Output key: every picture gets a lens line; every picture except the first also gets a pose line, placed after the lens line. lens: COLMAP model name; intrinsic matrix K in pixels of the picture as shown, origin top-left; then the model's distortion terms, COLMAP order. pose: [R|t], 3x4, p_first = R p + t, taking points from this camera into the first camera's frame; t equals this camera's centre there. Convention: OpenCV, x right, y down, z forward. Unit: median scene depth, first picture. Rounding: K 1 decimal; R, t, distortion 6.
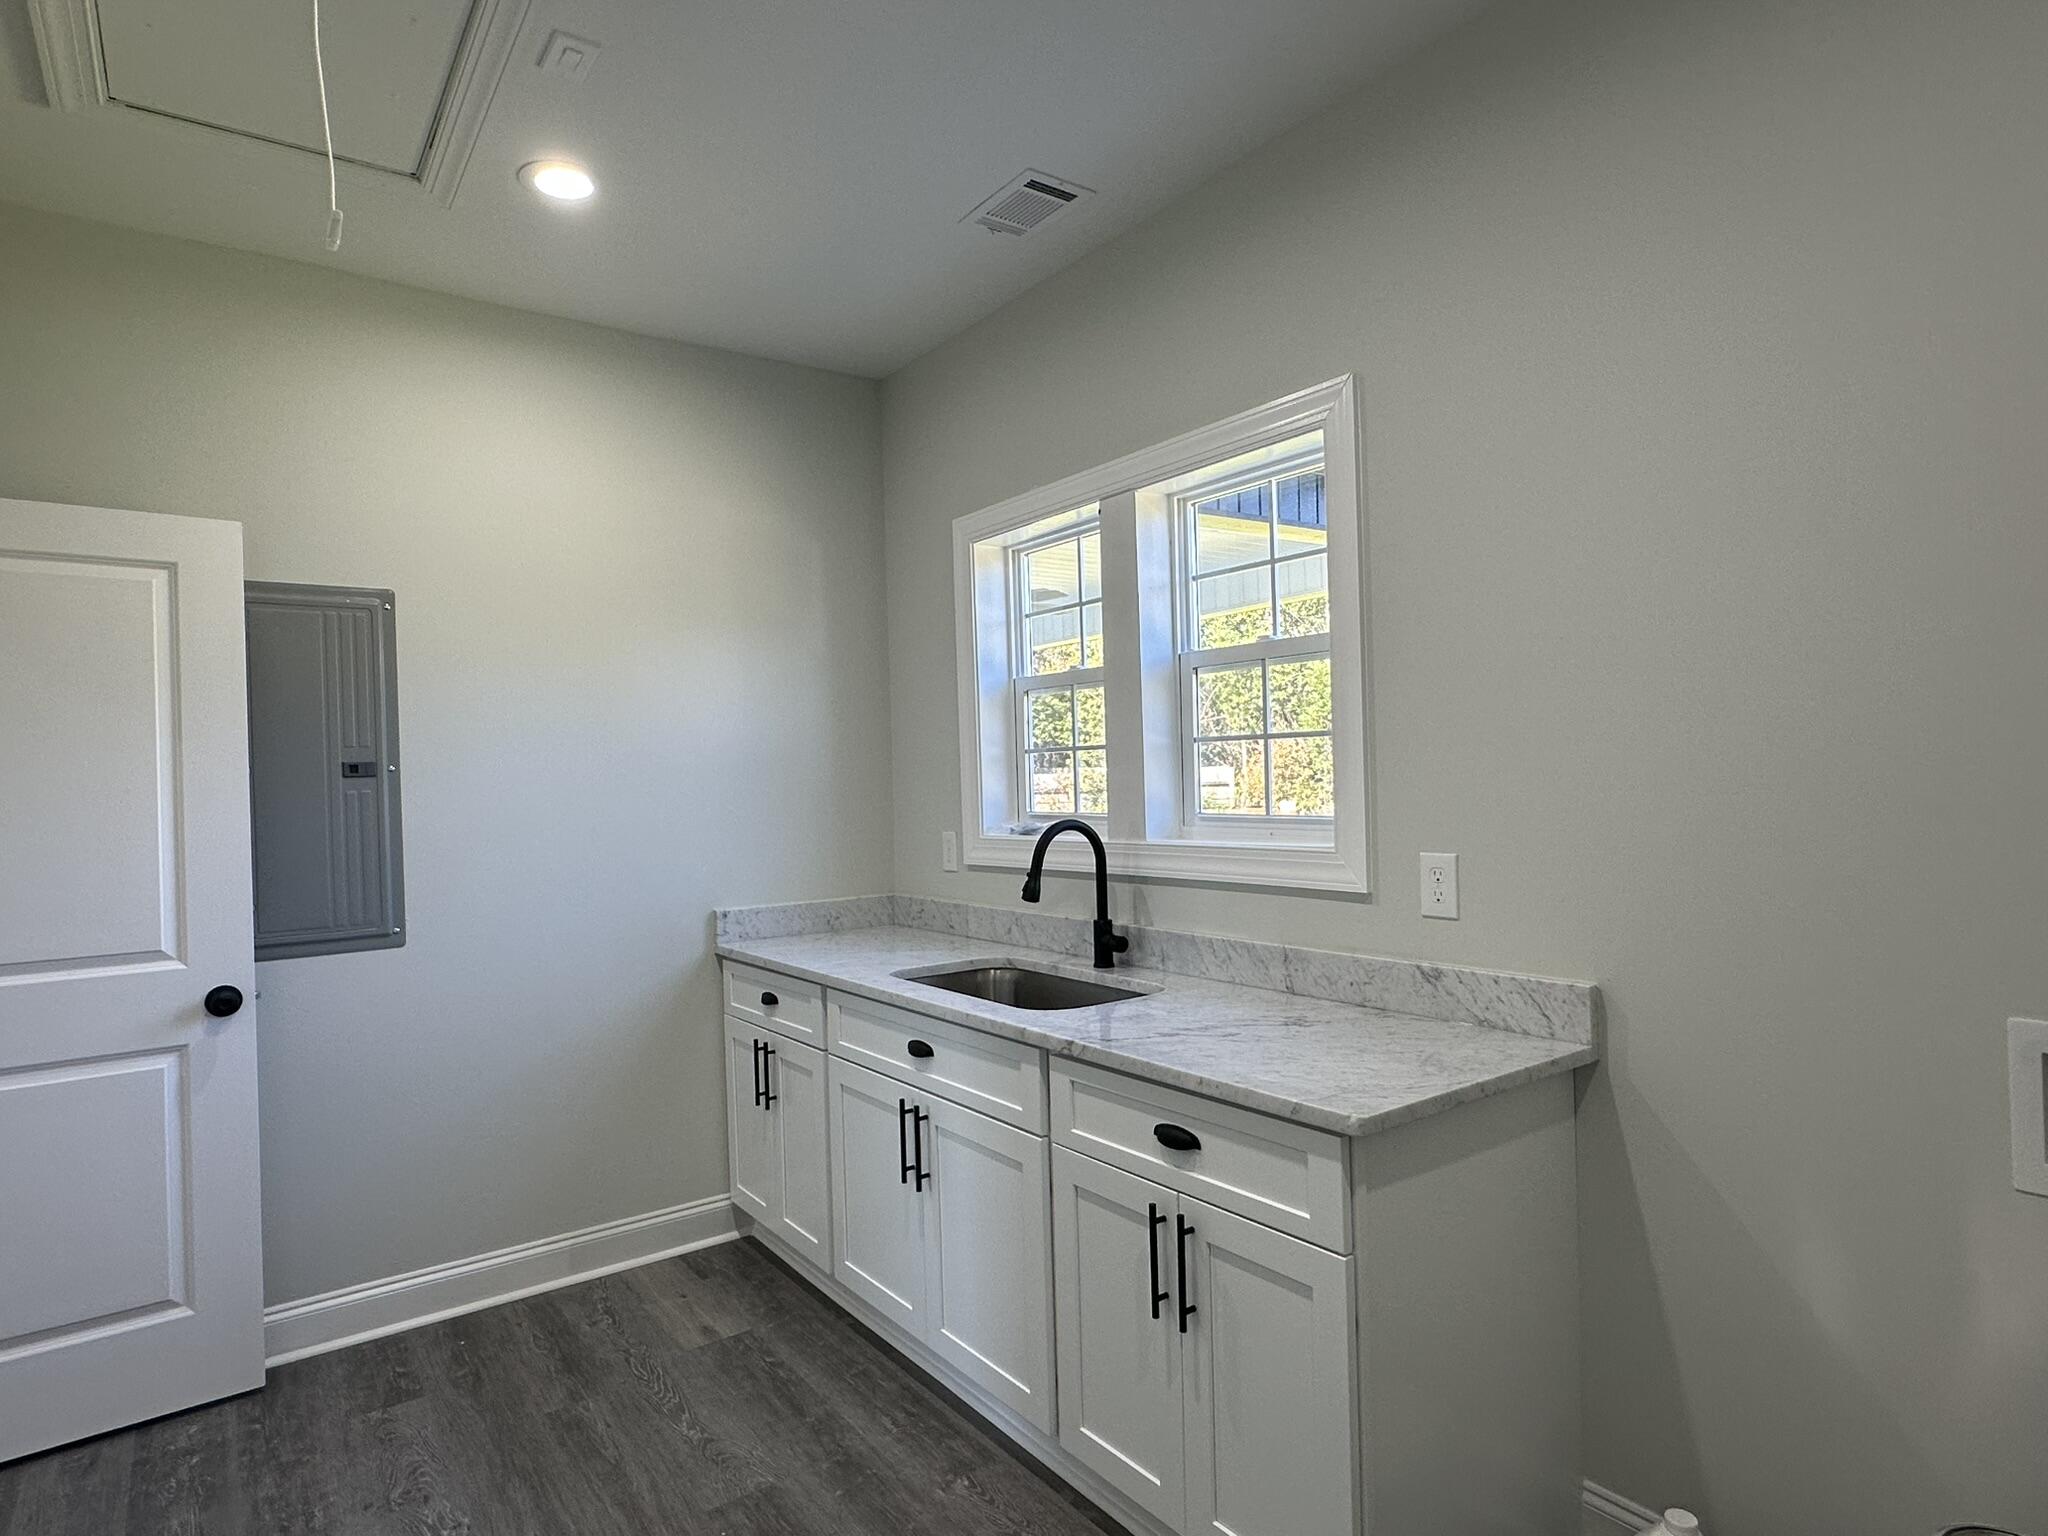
lens RADIAL K [[1168.6, 0, 1034.5], [0, 1168.6, 778.8], [0, 0, 1]] dist [-0.002102, -0.001571]
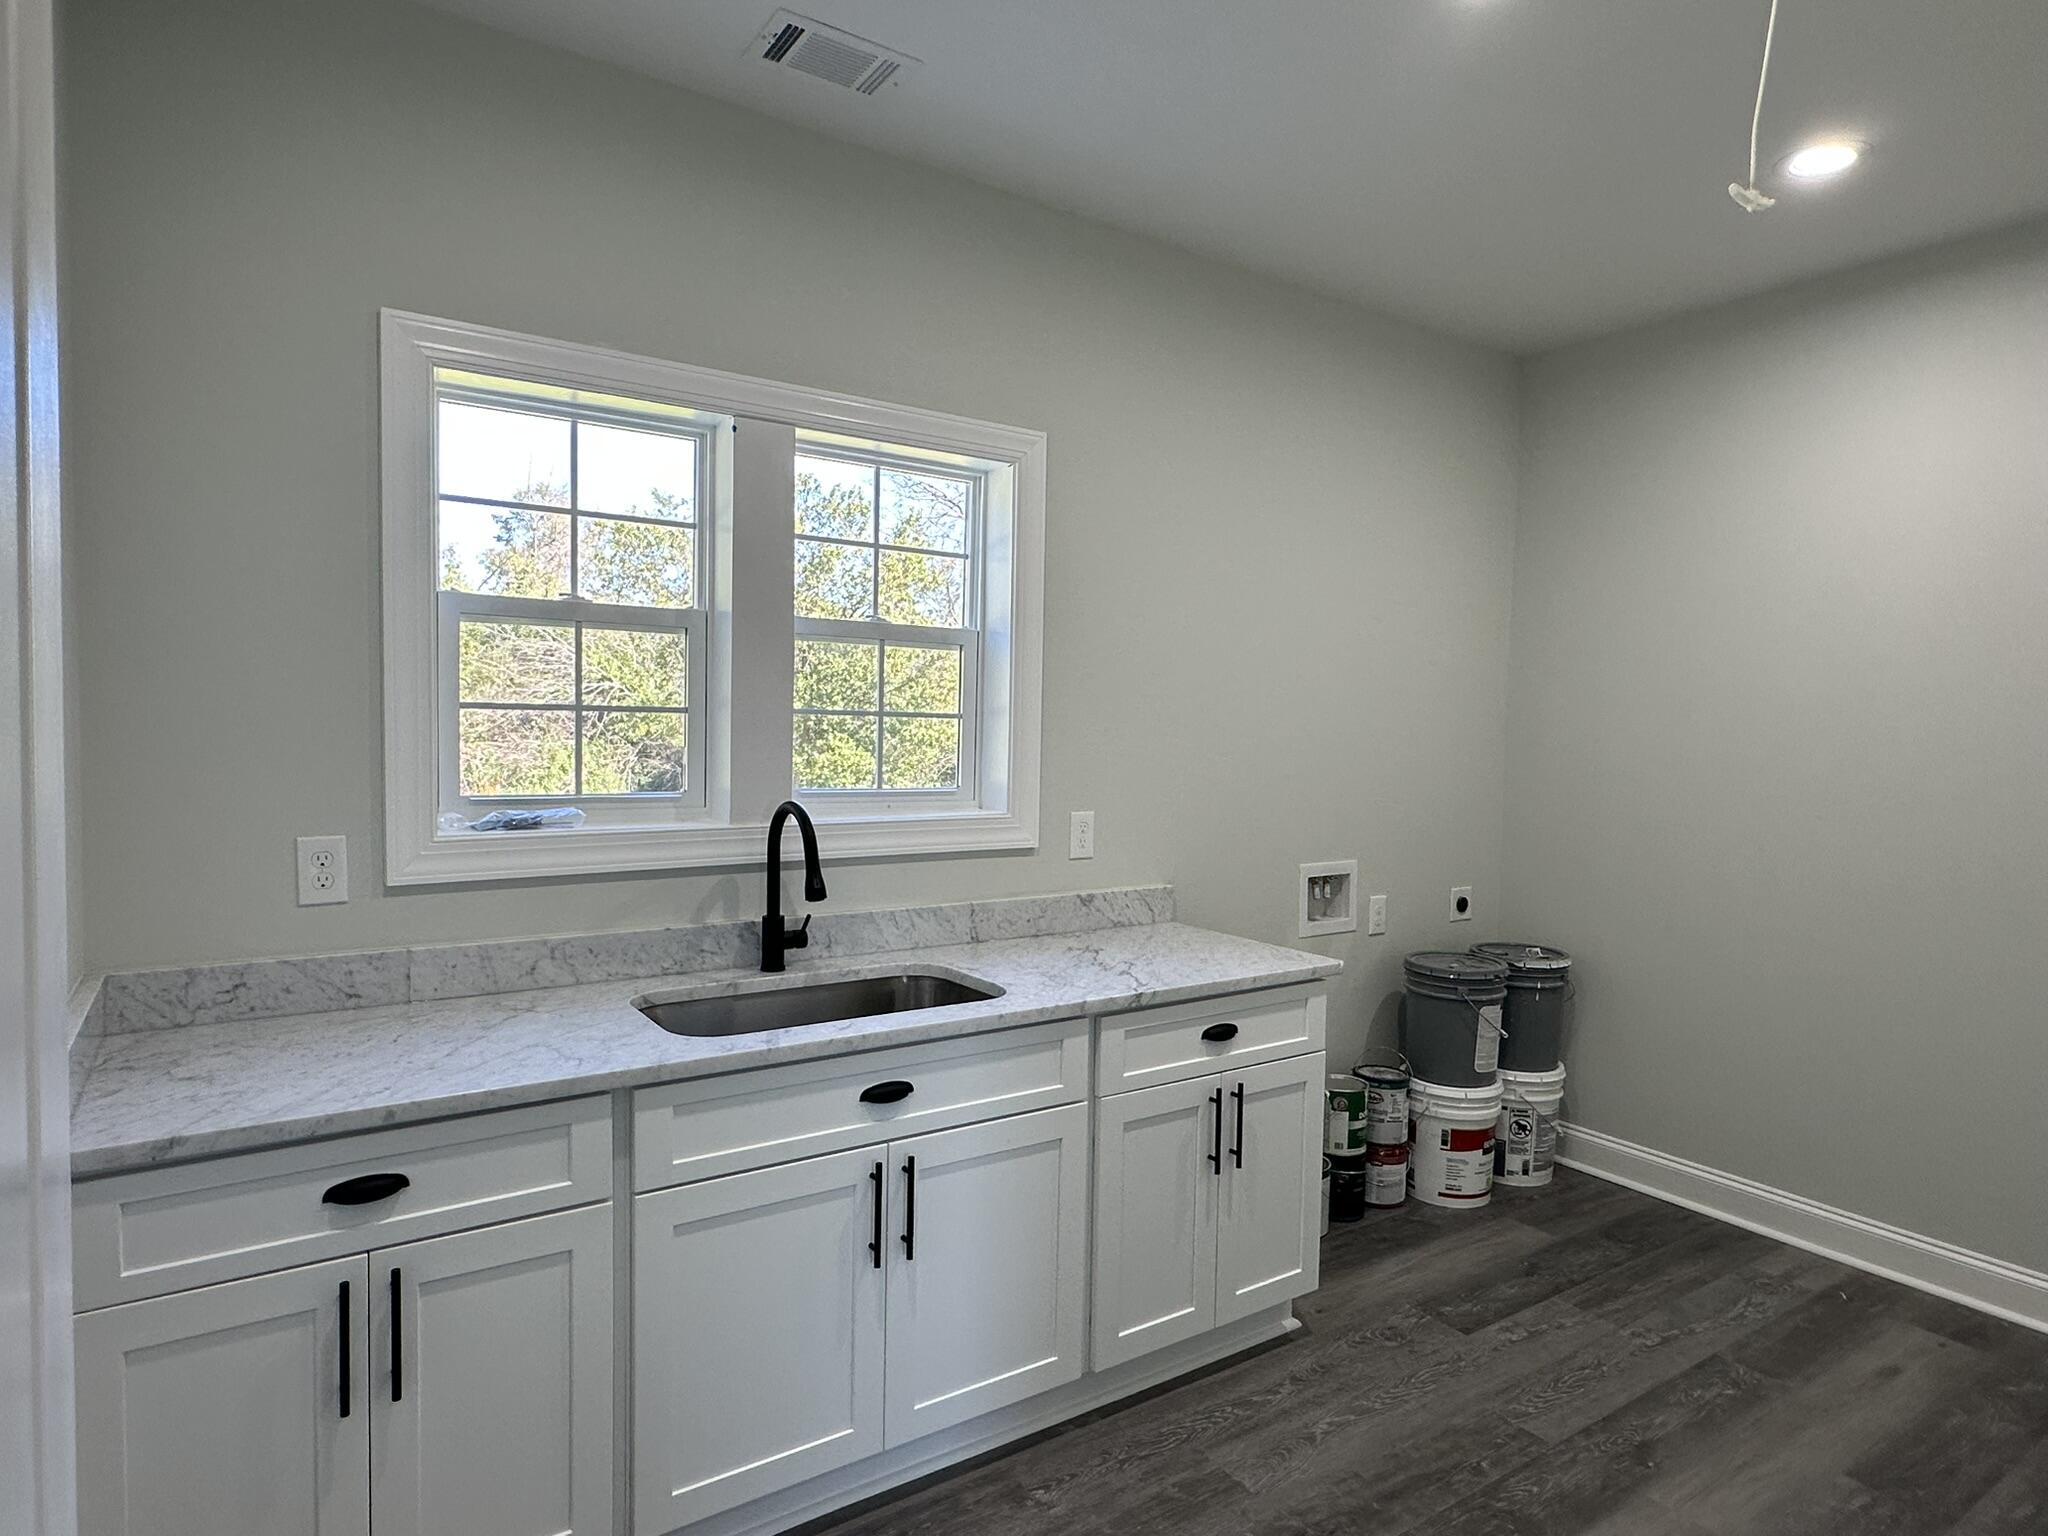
lens RADIAL K [[1168.6, 0, 1034.5], [0, 1168.6, 778.8], [0, 0, 1]] dist [-0.002102, -0.001571]
pose [[0.017717, -0.020733, 0.999628, -0.841777], [-0.021020, 0.999556, 0.021104, -0.002832], [-0.999622, -0.021386, 0.017274, 0.837875]]
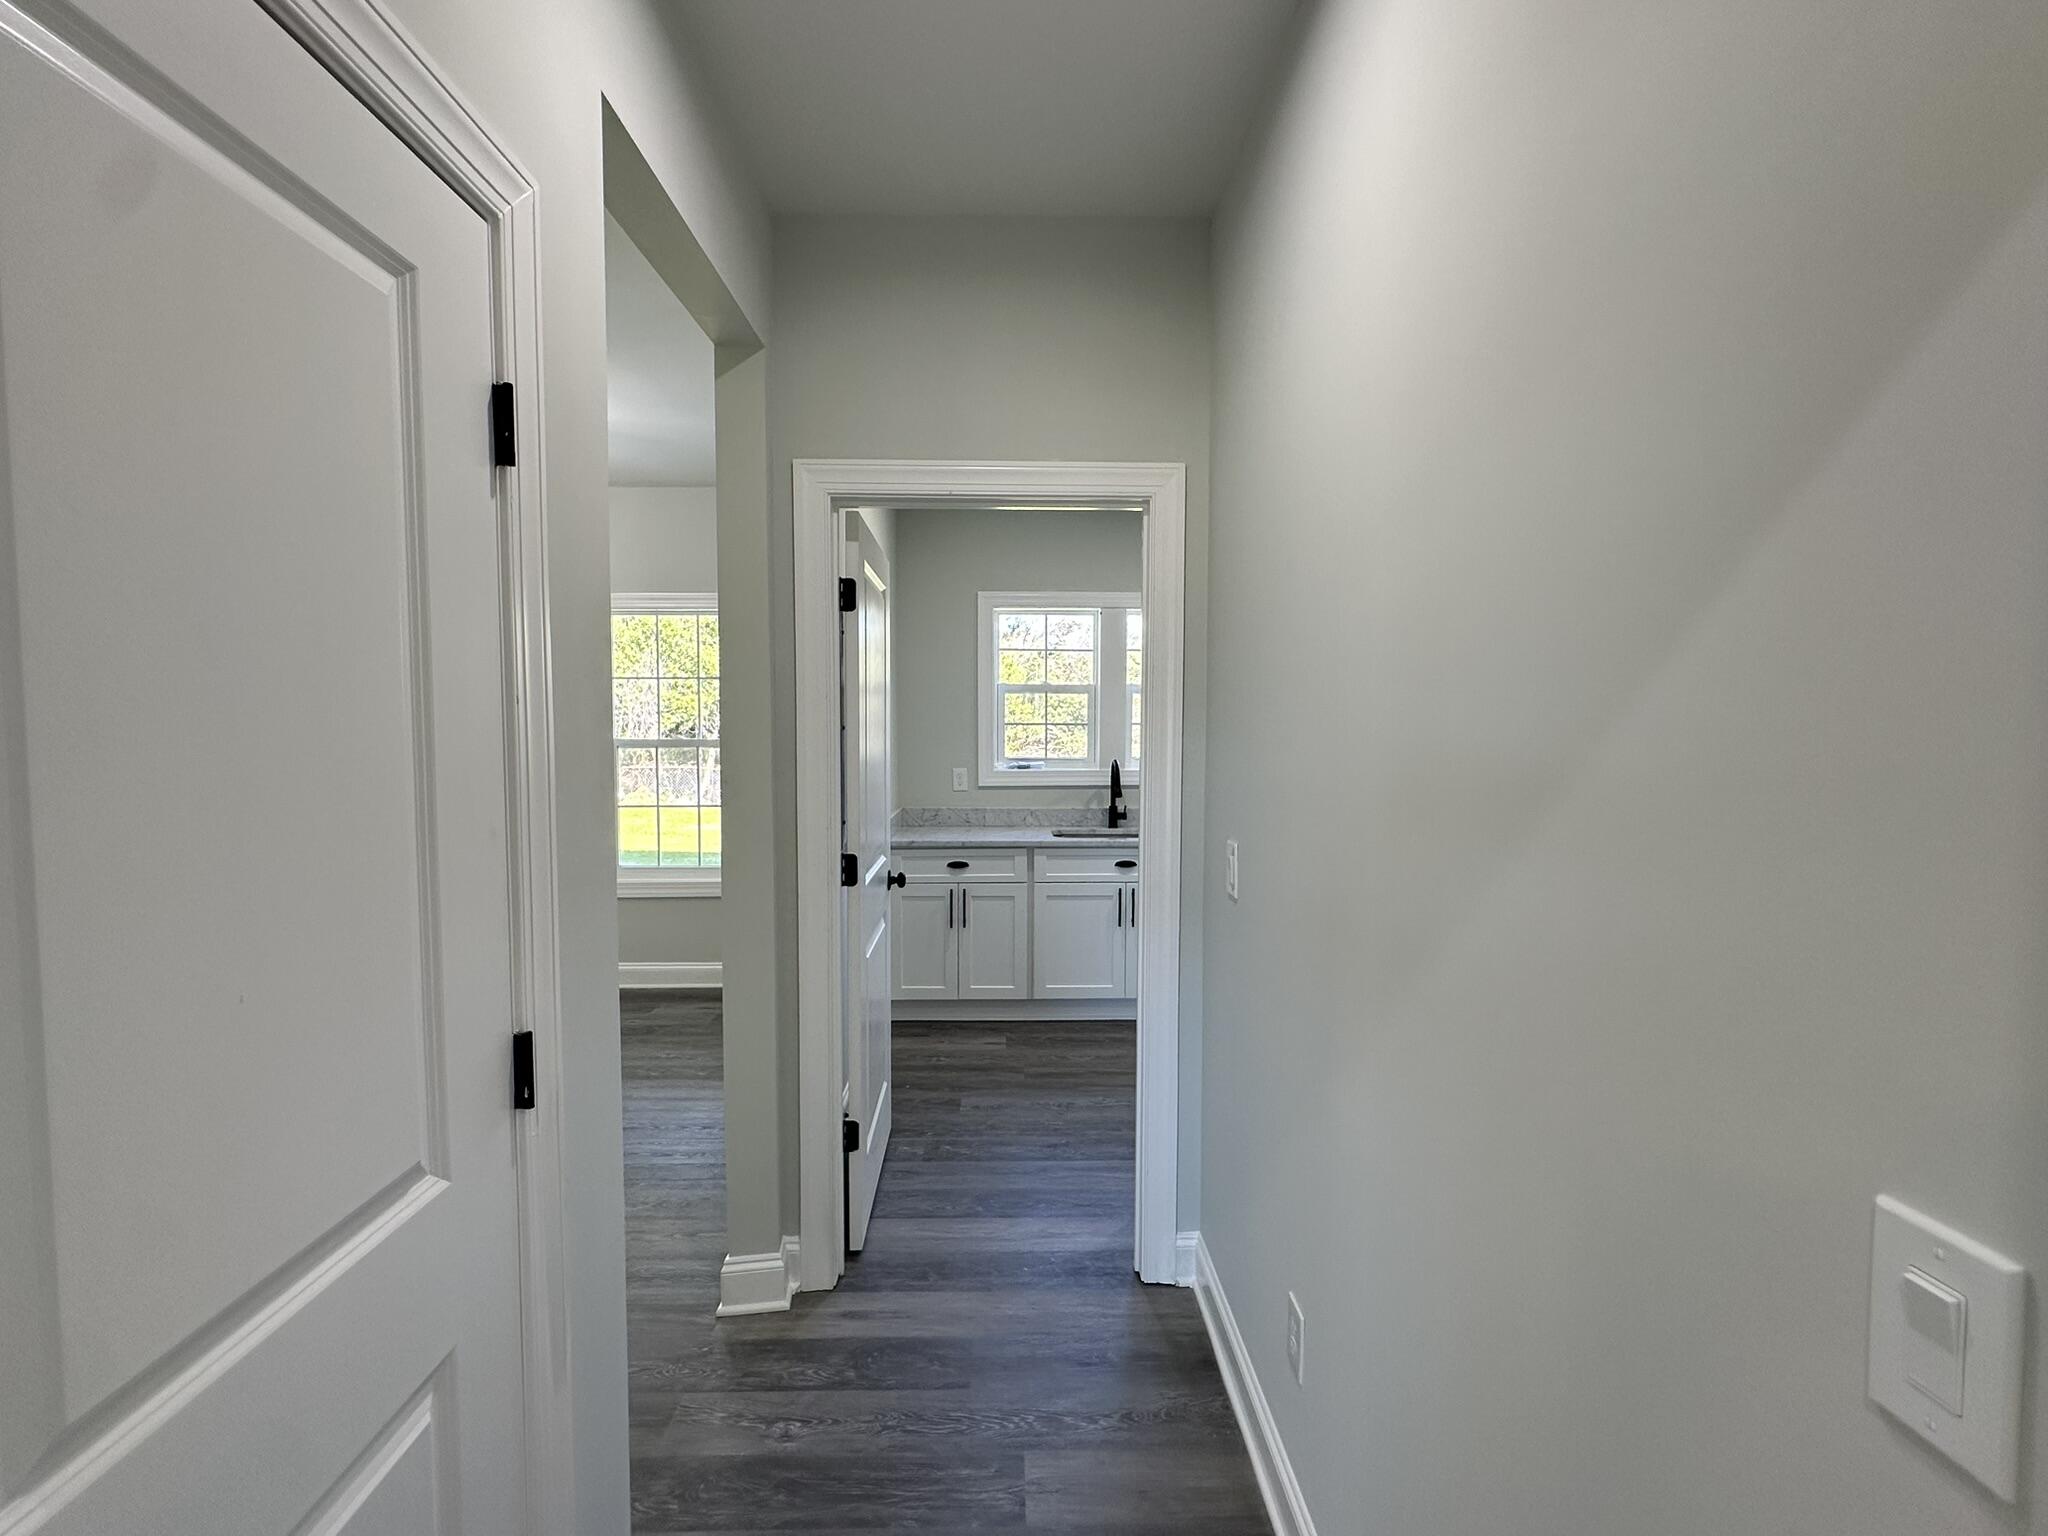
lens RADIAL K [[983.9, 0, 1024.0], [0, 983.9, 768.0], [0, 0, 1]] dist [0.000323, 0.000383]
pose [[0.565883, -0.012208, 0.824395, -1.614523], [-0.016614, 0.999519, 0.026206, 0.006456], [-0.824318, -0.028526, 0.565408, 0.117348]]
